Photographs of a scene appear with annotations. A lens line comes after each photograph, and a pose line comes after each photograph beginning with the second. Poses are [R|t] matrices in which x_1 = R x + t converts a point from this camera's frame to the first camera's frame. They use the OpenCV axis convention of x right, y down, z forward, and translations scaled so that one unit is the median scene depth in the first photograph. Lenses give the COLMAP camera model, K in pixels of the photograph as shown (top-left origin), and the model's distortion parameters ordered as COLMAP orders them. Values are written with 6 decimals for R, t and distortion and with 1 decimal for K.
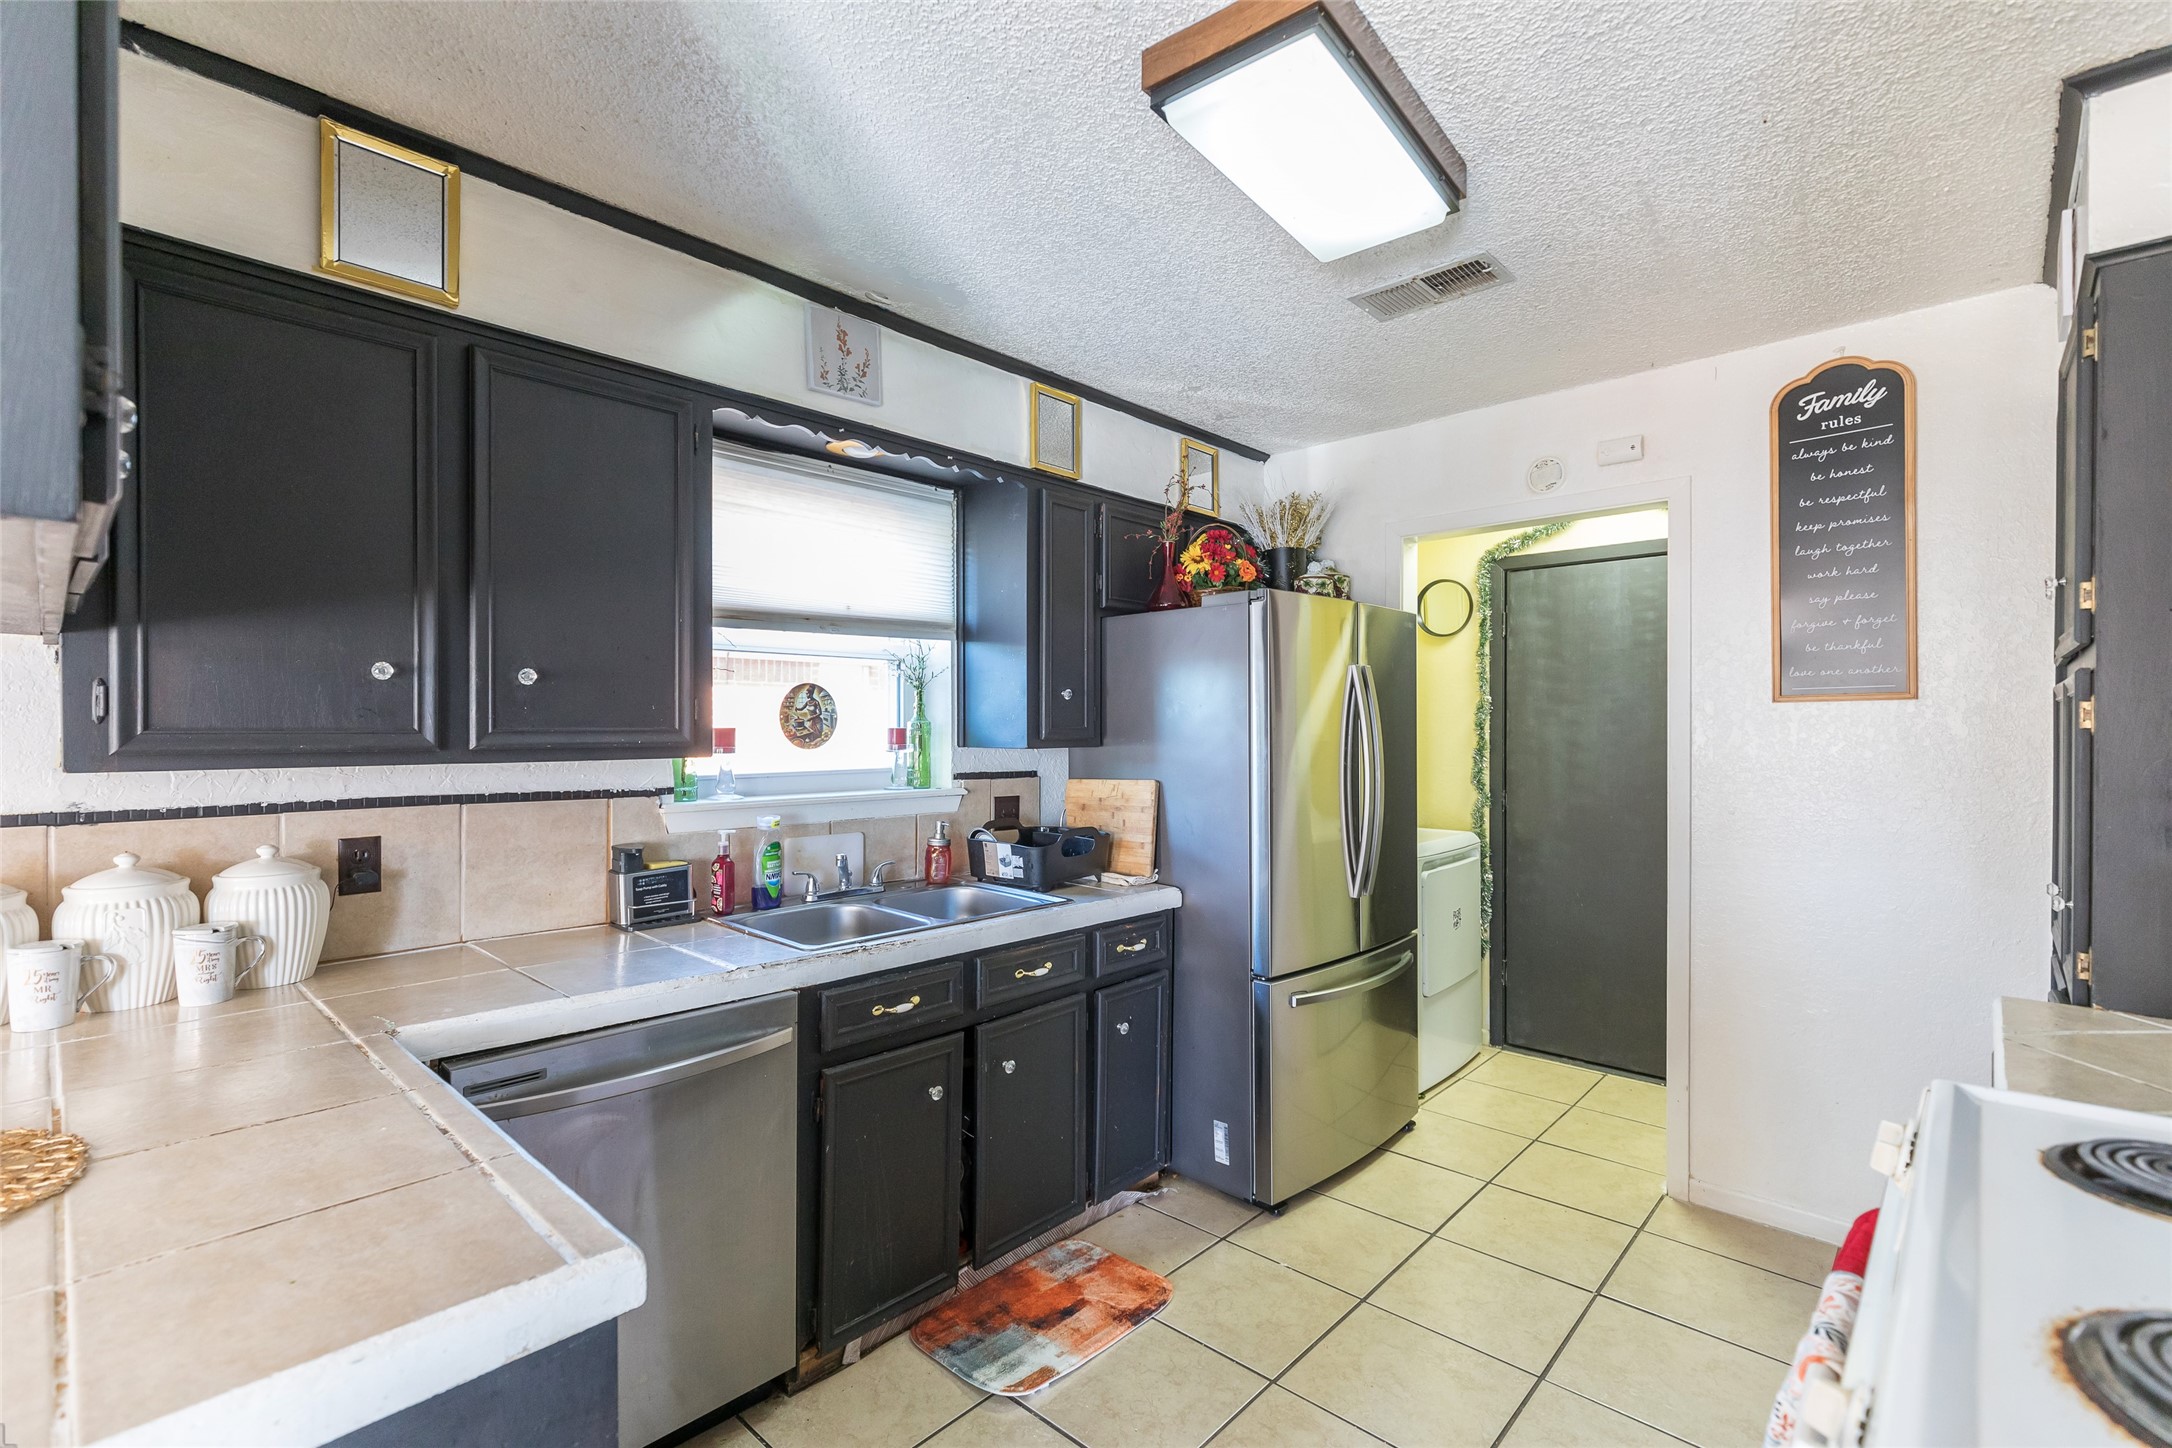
lens RADIAL K [[978.1, 0, 1171.2], [0, 978.1, 723.1], [0, 0, 1]] dist [0.004519, -0.000656]
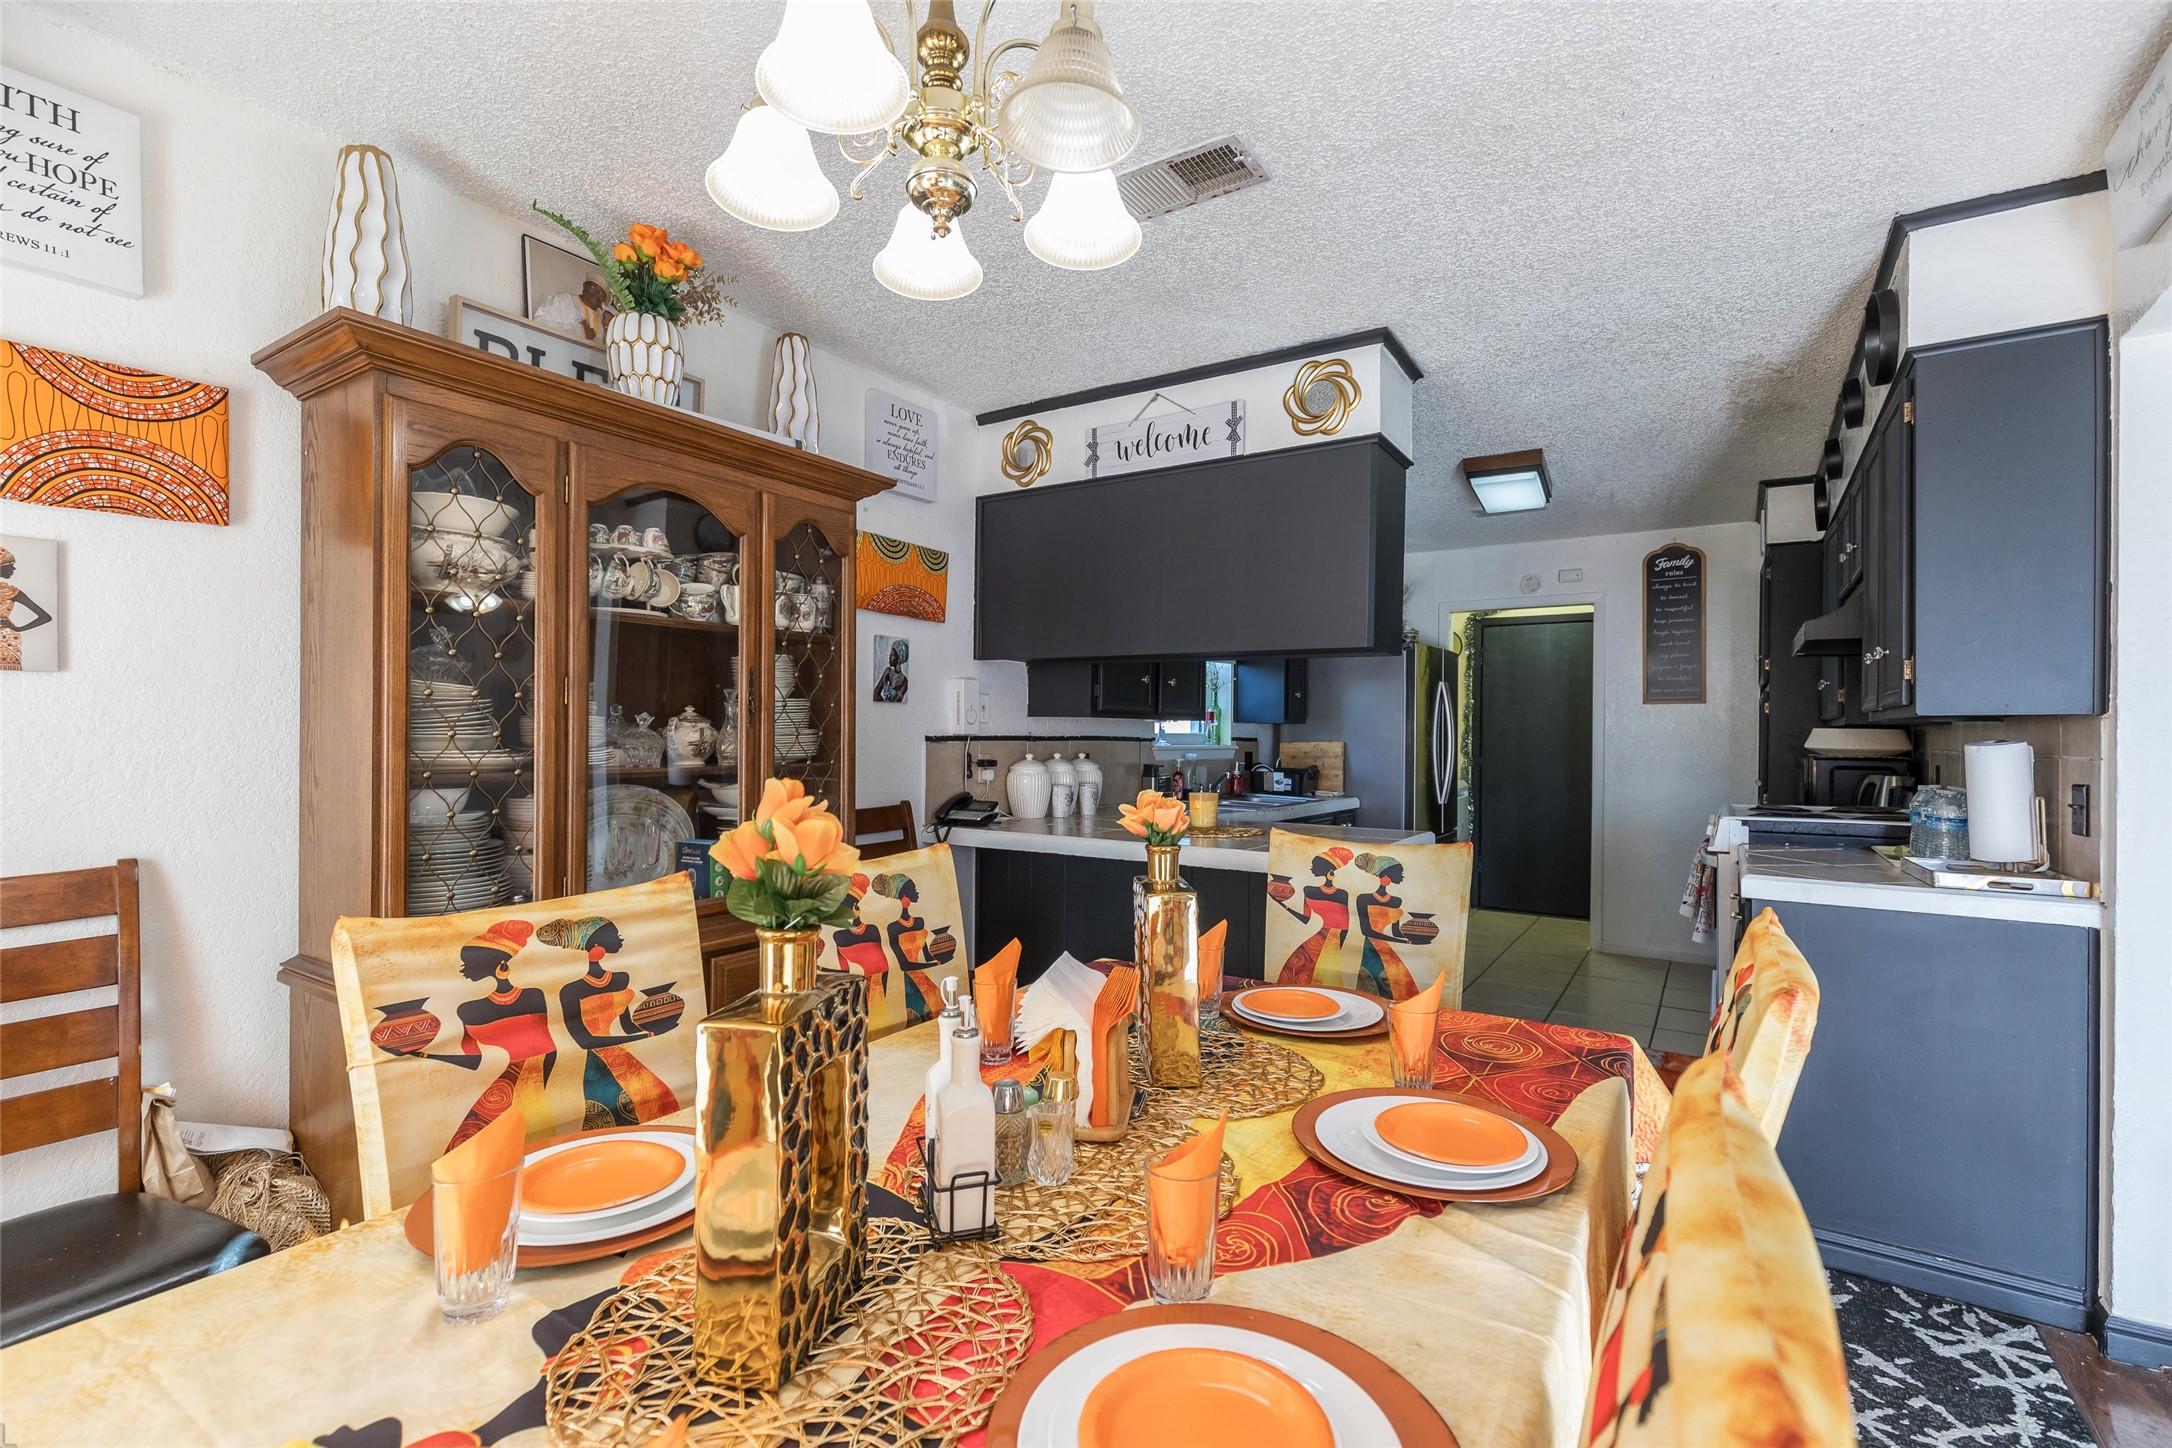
lens RADIAL K [[1035.7, 0, 1129.5], [0, 1035.7, 734.8], [0, 0, 1]] dist [0.002647, 0.000148]
pose [[0.985061, 0.007439, 0.172046, -0.850388], [-0.007368, 0.999972, -0.001051, 0.057531], [-0.172049, -0.000233, 0.985088, -0.997362]]
